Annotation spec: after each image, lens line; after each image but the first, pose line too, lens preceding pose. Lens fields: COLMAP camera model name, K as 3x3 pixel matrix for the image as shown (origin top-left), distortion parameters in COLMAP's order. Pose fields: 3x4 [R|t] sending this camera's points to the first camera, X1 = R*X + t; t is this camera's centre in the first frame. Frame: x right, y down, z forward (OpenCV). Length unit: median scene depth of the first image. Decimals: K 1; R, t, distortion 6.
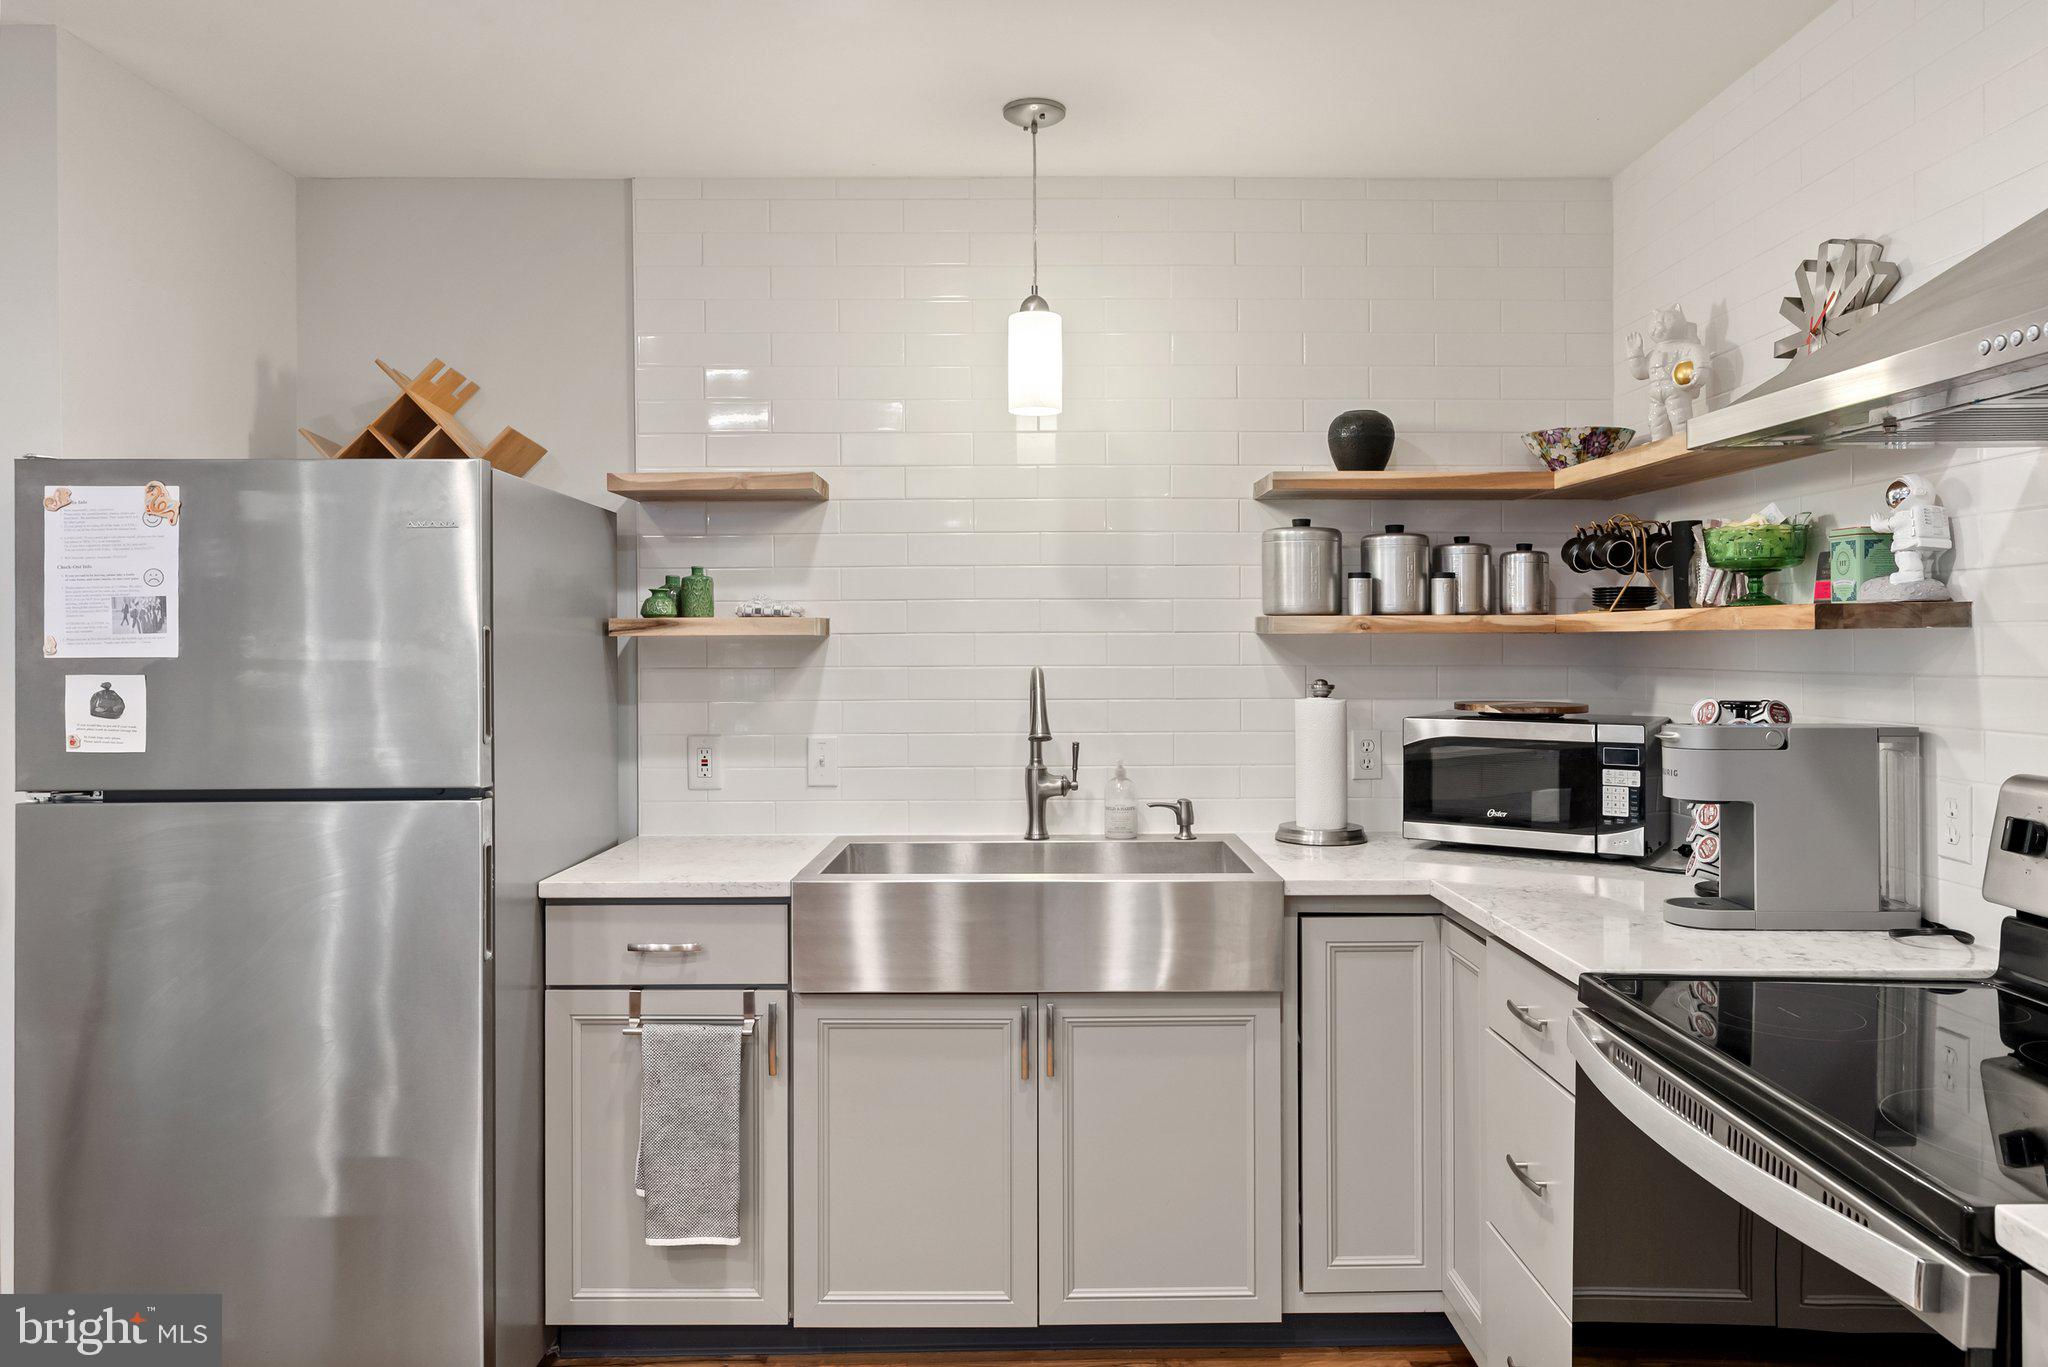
lens RADIAL K [[1397.2, 0, 1026.9], [0, 1397.2, 640.1], [0, 0, 1]] dist [0.004114, -0.002460]
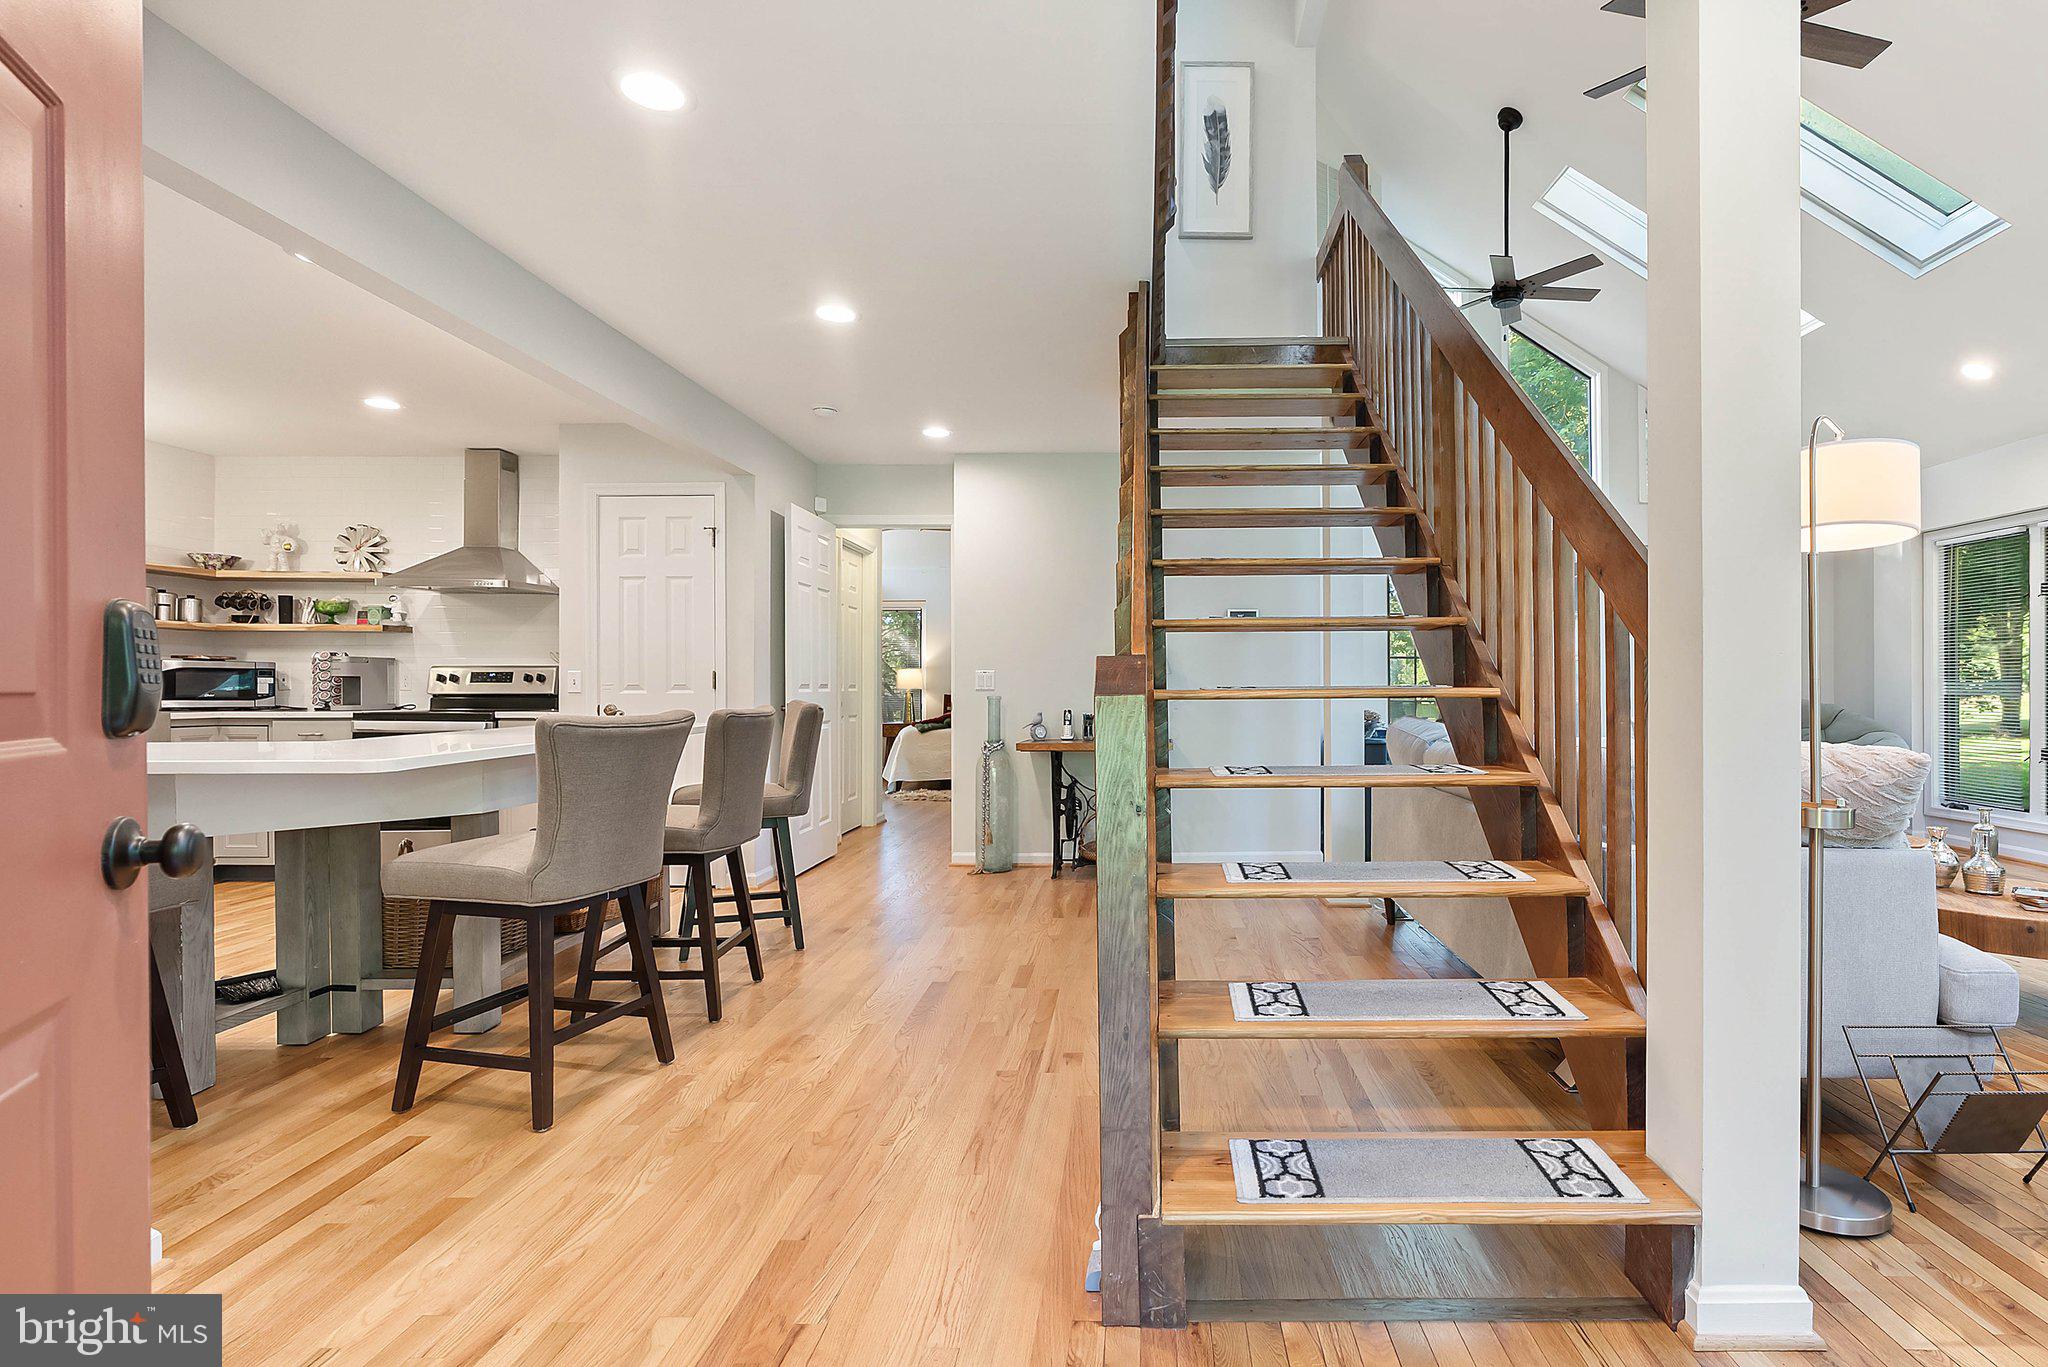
lens RADIAL K [[934.7, 0, 1031.7], [0, 934.7, 682.3], [0, 0, 1]] dist [-0.001990, -0.000071]
pose [[0.067284, 0.007225, 0.997708, -1.434492], [-0.008291, 0.999943, -0.006682, 0.102581], [-0.997699, -0.007822, 0.067340, -0.745392]]
